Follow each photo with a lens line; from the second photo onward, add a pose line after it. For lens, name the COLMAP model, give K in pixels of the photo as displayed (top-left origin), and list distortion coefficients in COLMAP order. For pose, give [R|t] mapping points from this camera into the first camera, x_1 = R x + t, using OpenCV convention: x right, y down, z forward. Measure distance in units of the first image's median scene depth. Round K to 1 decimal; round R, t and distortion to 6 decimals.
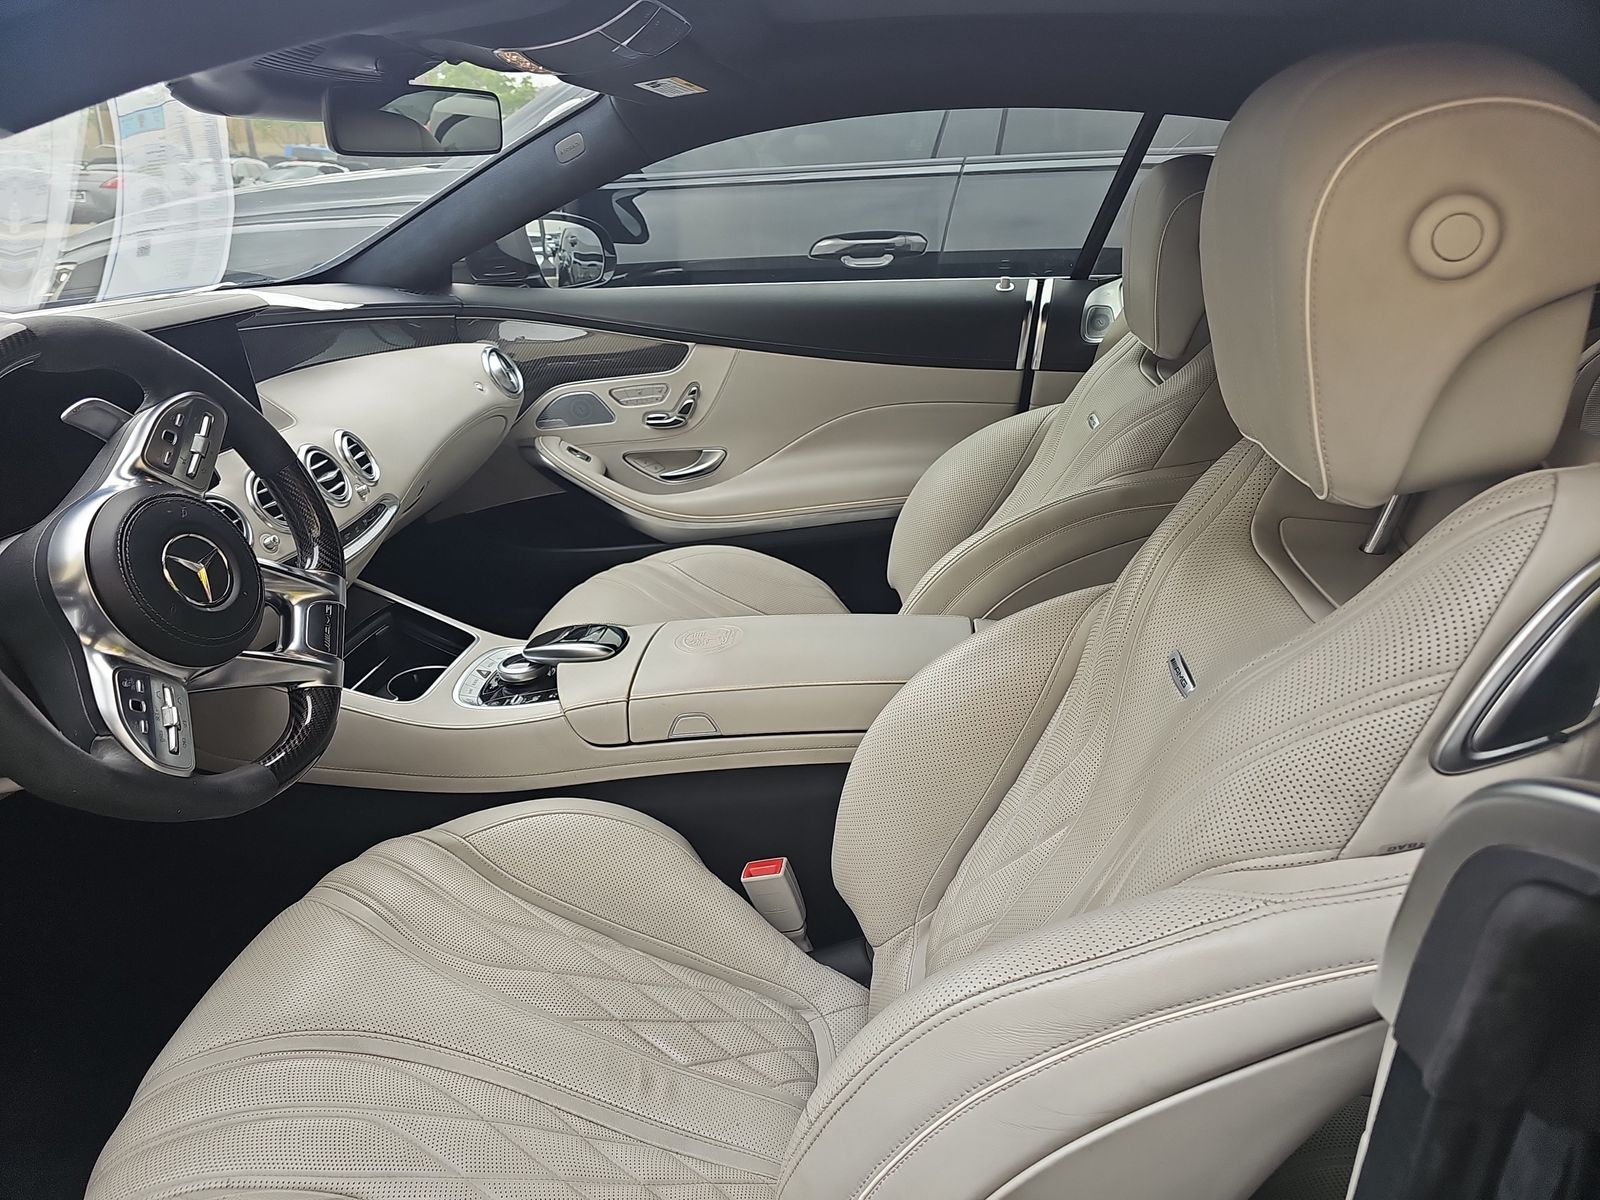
lens RADIAL K [[1036.8, 0, 806.7], [0, 1036.8, 603.2], [0, 0, 1]] dist [0.029131, -0.025681]
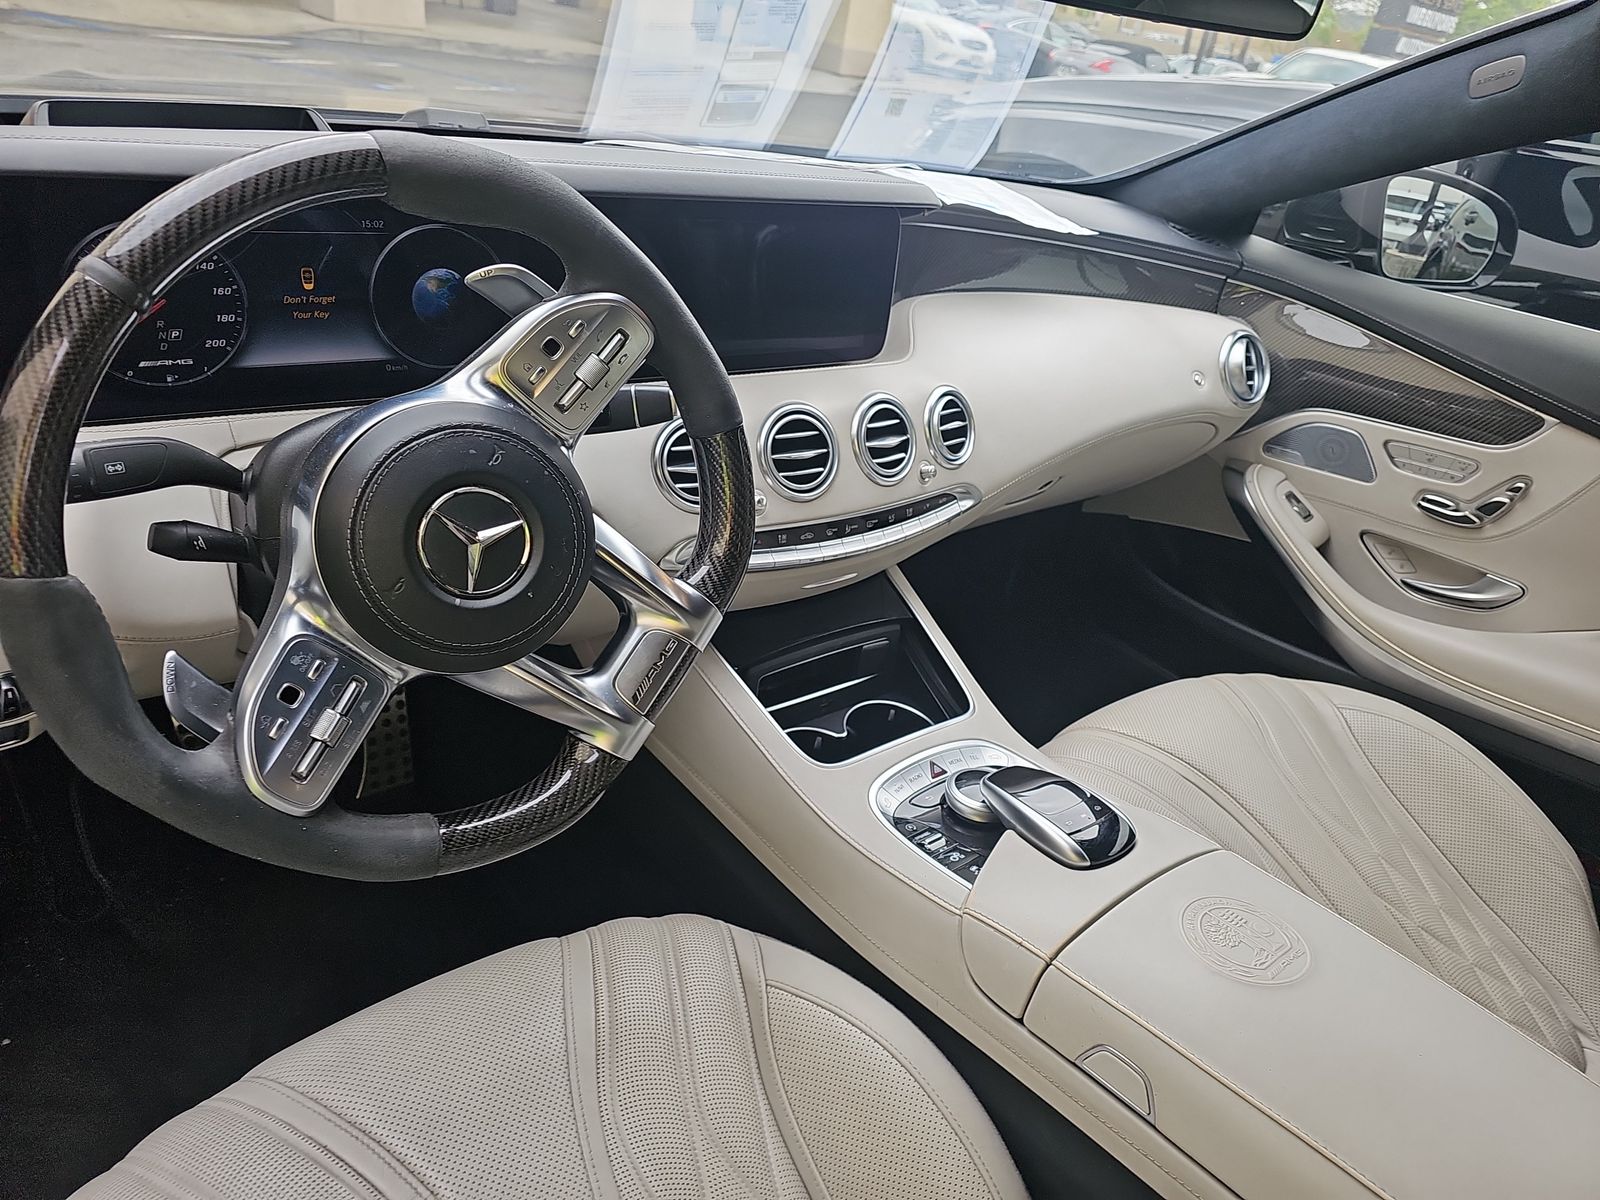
lens RADIAL K [[1036.8, 0, 822.5], [0, 1036.8, 600.2], [0, 0, 1]] dist [0.029131, -0.025681]
pose [[0.687965, 0.441412, -0.576073, -0.003877], [-0.407951, 0.891702, 0.196072, -0.098057], [0.600233, 0.100119, 0.793534, 0.255672]]
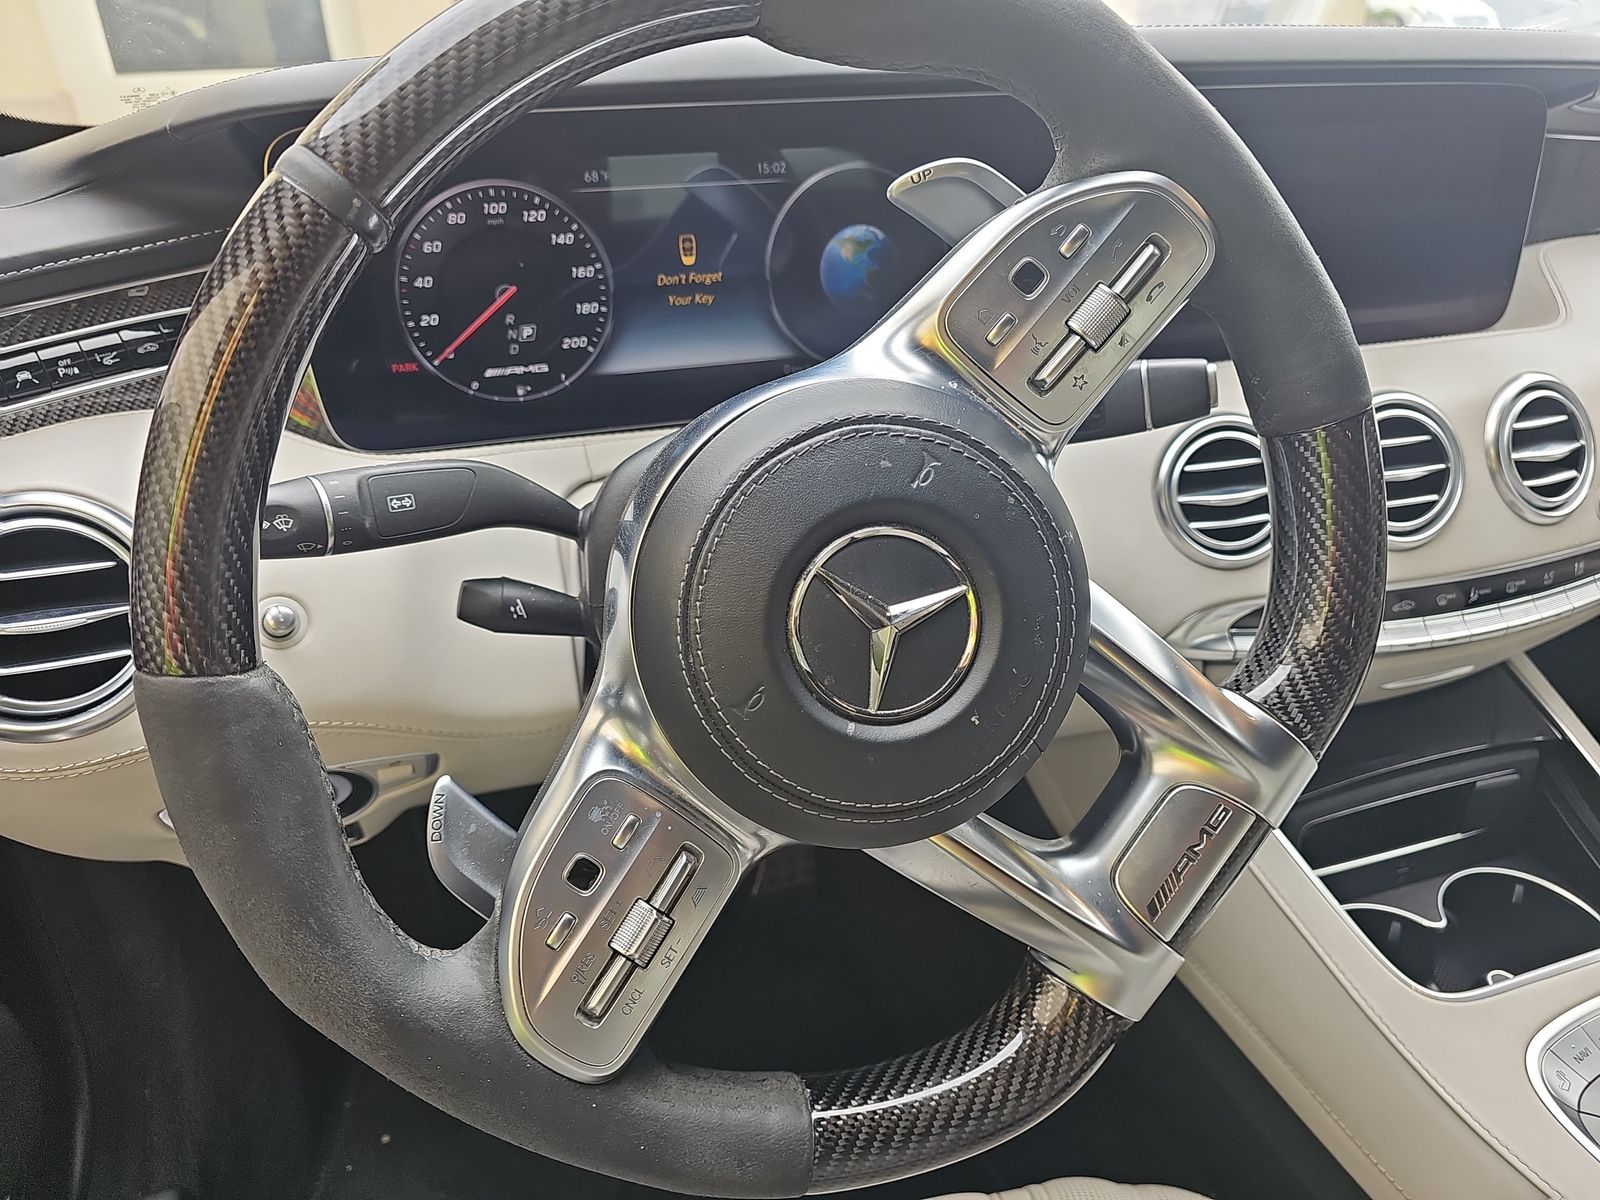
lens RADIAL K [[1036.8, 0, 808.0], [0, 1036.8, 600.6], [0, 0, 1]] dist [0.029131, -0.025681]
pose [[0.387251, 0.427514, -0.816865, -0.121197], [-0.332153, 0.891192, 0.308950, -0.064818], [0.860065, 0.151683, 0.487115, 0.338176]]
